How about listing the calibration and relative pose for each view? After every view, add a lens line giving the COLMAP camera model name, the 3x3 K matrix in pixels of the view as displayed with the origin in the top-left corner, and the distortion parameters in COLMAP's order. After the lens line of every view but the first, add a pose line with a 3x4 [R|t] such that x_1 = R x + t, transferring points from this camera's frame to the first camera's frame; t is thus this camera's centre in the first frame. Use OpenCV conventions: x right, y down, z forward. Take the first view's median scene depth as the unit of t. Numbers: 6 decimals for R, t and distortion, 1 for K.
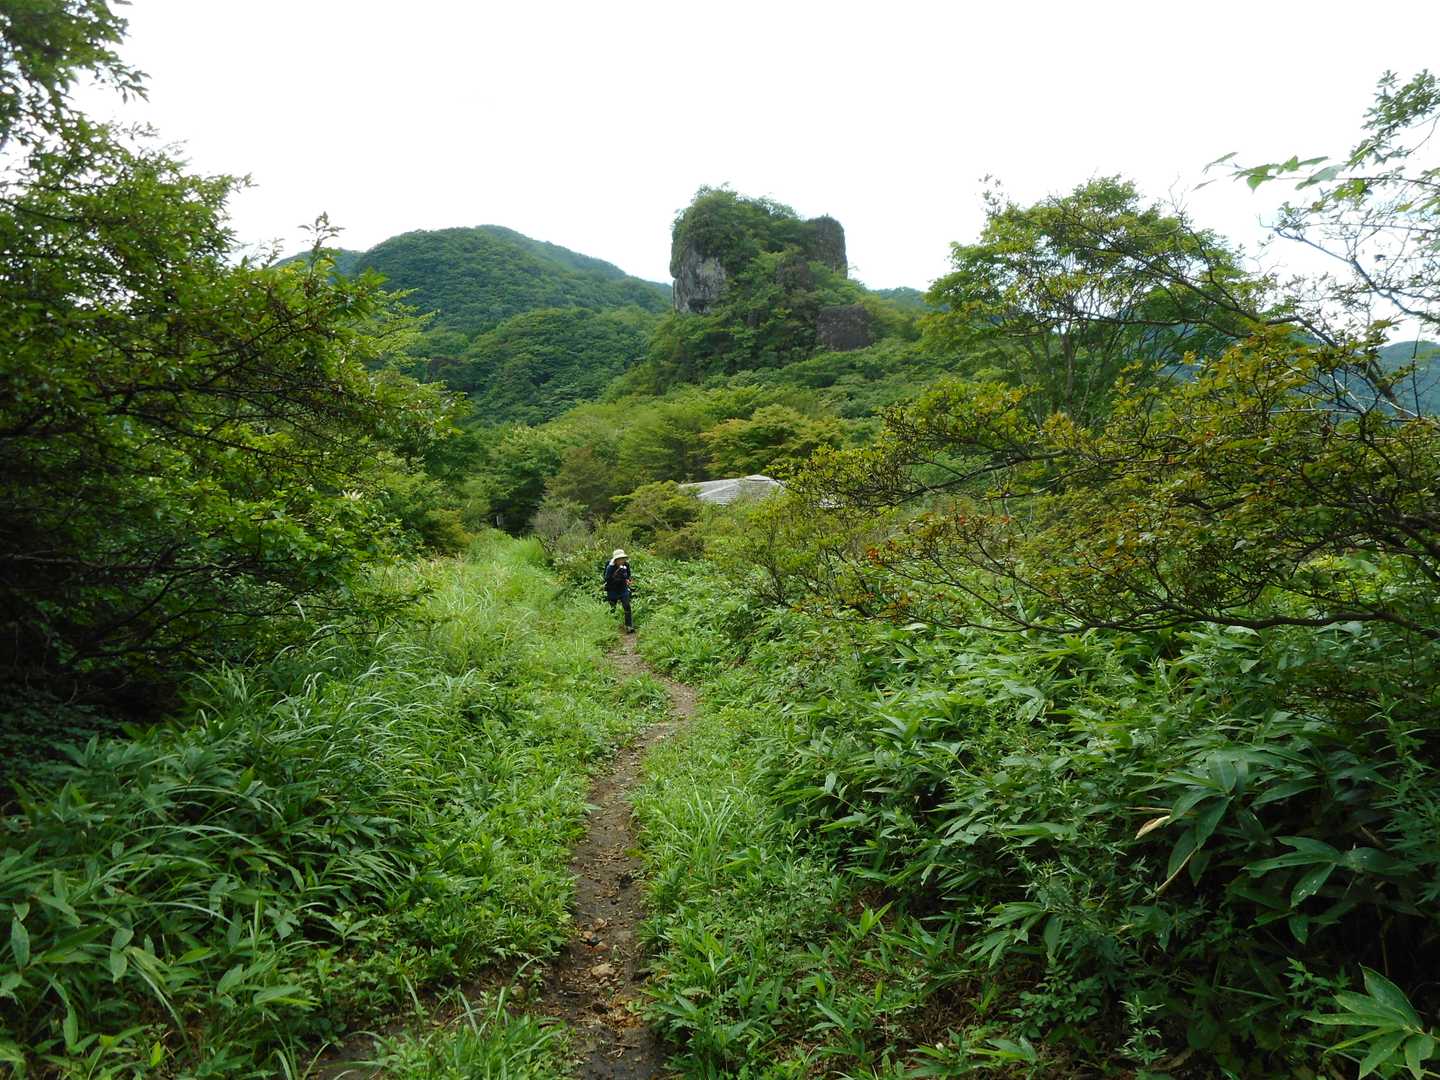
lens RADIAL K [[3195.2, 0, 719.3], [0, 3195.2, 539.9], [0, 0, 1]] dist [0.041080, 0.000000]
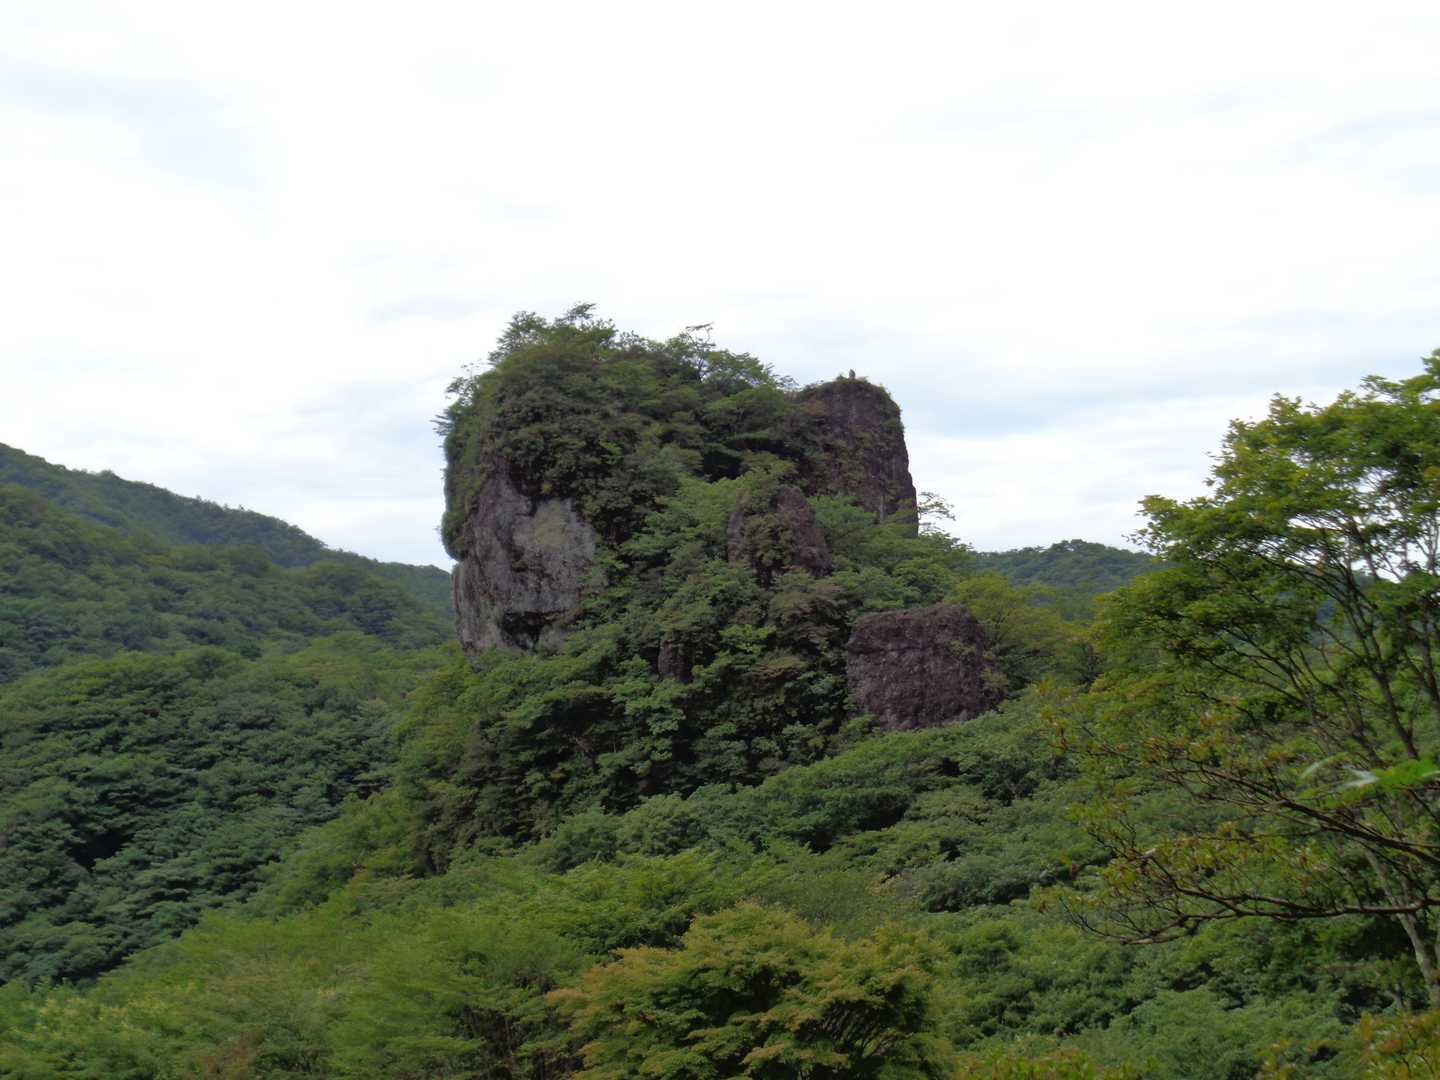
lens RADIAL K [[3195.2, 0, 727.2], [0, 3195.2, 541.0], [0, 0, 1]] dist [0.041080, 0.000000]
pose [[0.997221, -0.053745, 0.051598, -0.001701], [0.065581, 0.961856, -0.265580, 0.017087], [-0.035356, 0.268225, 0.962707, 0.638787]]
